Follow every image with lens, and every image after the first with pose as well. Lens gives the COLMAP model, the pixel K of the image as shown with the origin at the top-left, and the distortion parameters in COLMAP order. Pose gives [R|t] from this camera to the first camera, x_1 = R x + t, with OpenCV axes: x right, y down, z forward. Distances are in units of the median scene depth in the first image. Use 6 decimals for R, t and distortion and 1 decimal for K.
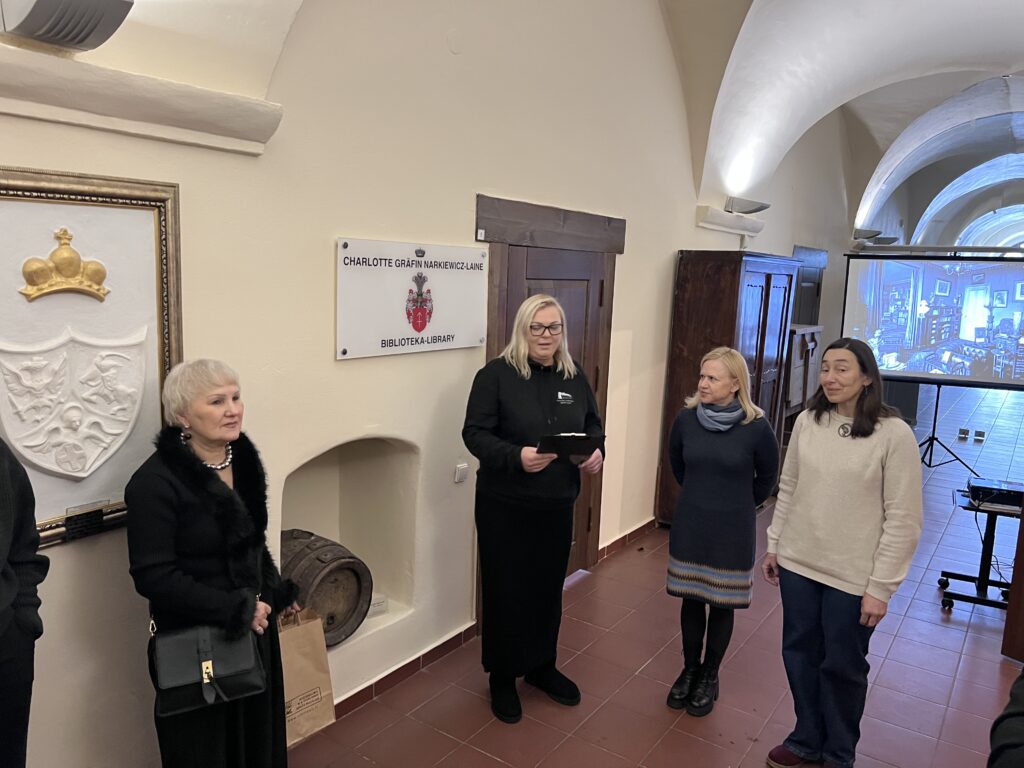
lens RADIAL K [[778.3, 0, 512.7], [0, 778.3, 385.9], [0, 0, 1]] dist [-0.003542, -0.001403]
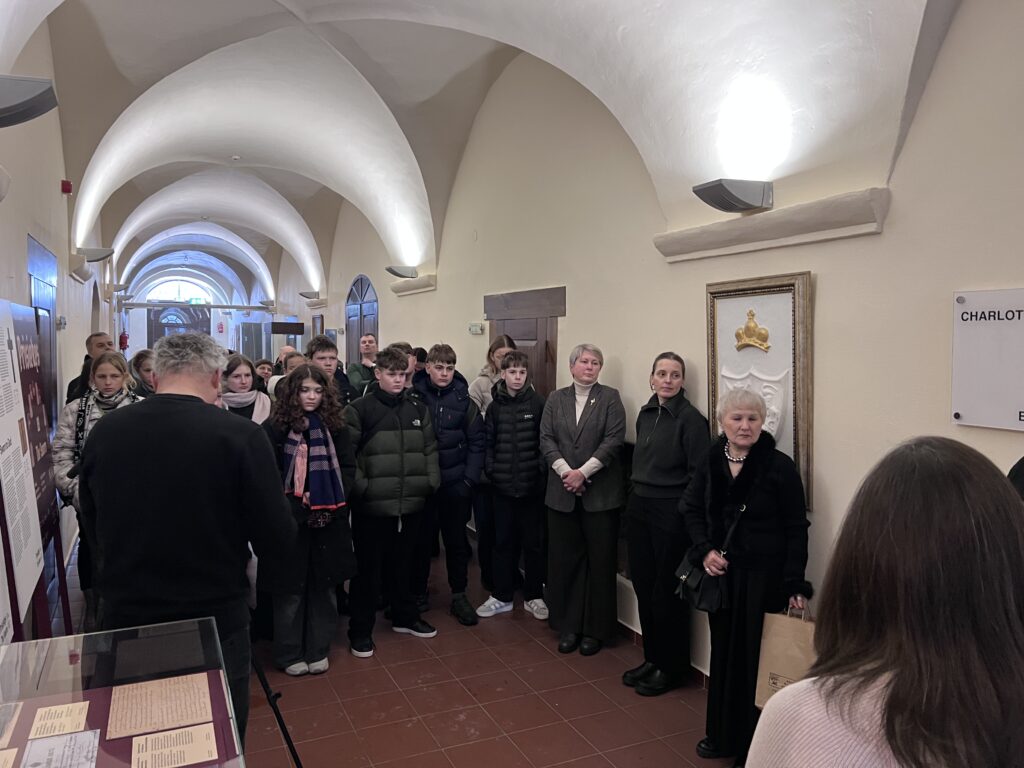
lens RADIAL K [[778.3, 0, 512.5], [0, 778.3, 381.9], [0, 0, 1]] dist [-0.003542, -0.001403]
pose [[-0.512489, 0.031756, -0.858107, 1.100780], [-0.124443, 0.986020, 0.110811, -0.157274], [0.849629, 0.163574, -0.501372, 1.335190]]
